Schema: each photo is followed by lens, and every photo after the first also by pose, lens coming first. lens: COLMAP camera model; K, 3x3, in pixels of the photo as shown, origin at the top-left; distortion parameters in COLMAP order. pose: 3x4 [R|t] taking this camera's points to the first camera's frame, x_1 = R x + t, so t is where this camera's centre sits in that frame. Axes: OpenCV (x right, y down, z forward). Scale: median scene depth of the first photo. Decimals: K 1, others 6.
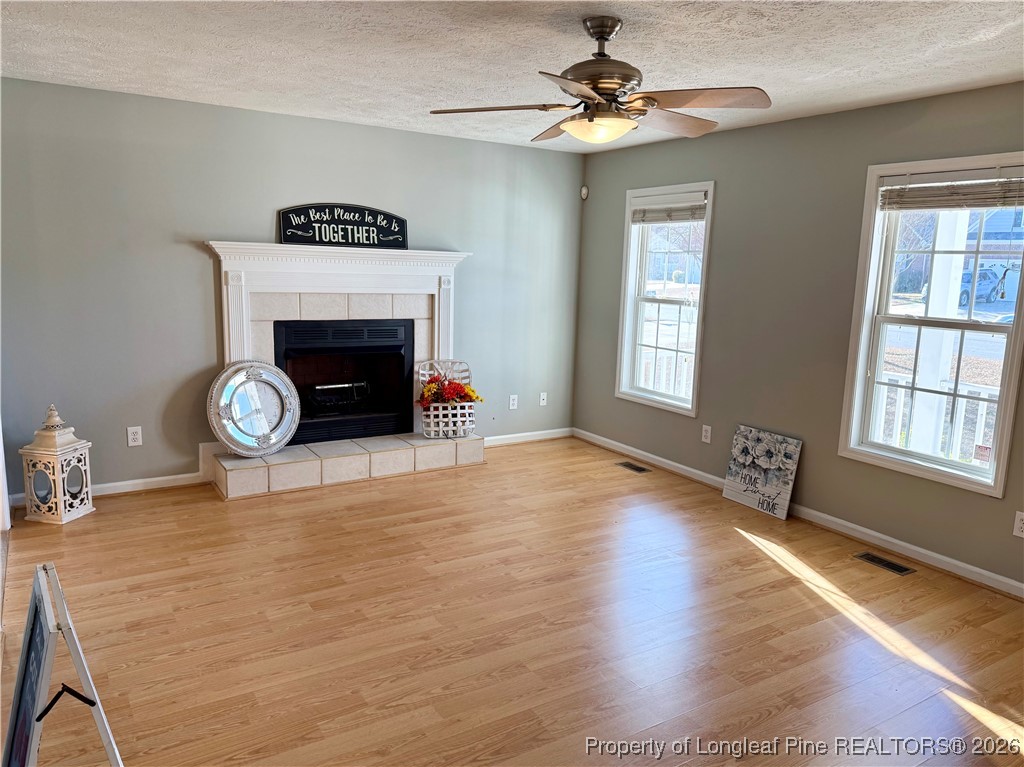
lens RADIAL K [[719.6, 0, 510.5], [0, 719.6, 379.1], [0, 0, 1]] dist [0.088804, -0.129639]
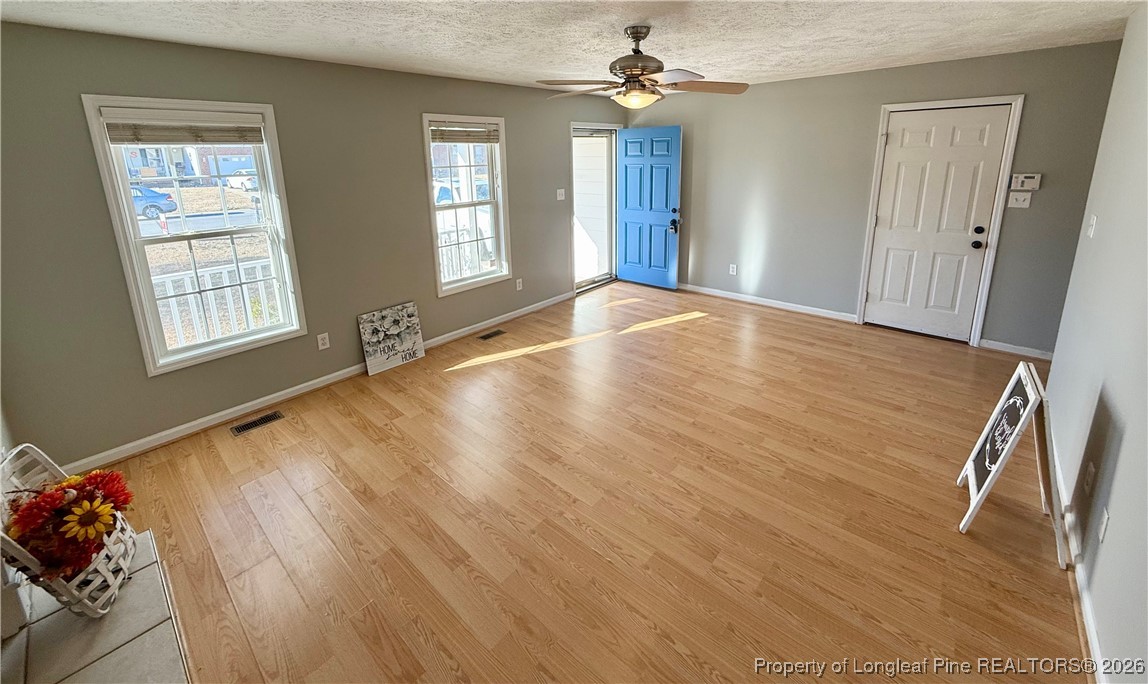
lens RADIAL K [[457.2, 0, 569.4], [0, 457.2, 253.7], [0, 0, 1]] dist [0.000945, 0.000283]
pose [[-0.275771, -0.227251, 0.933974, -0.498698], [0.167212, 0.945495, 0.279427, -0.201580], [-0.946568, 0.233230, -0.222741, 0.870205]]
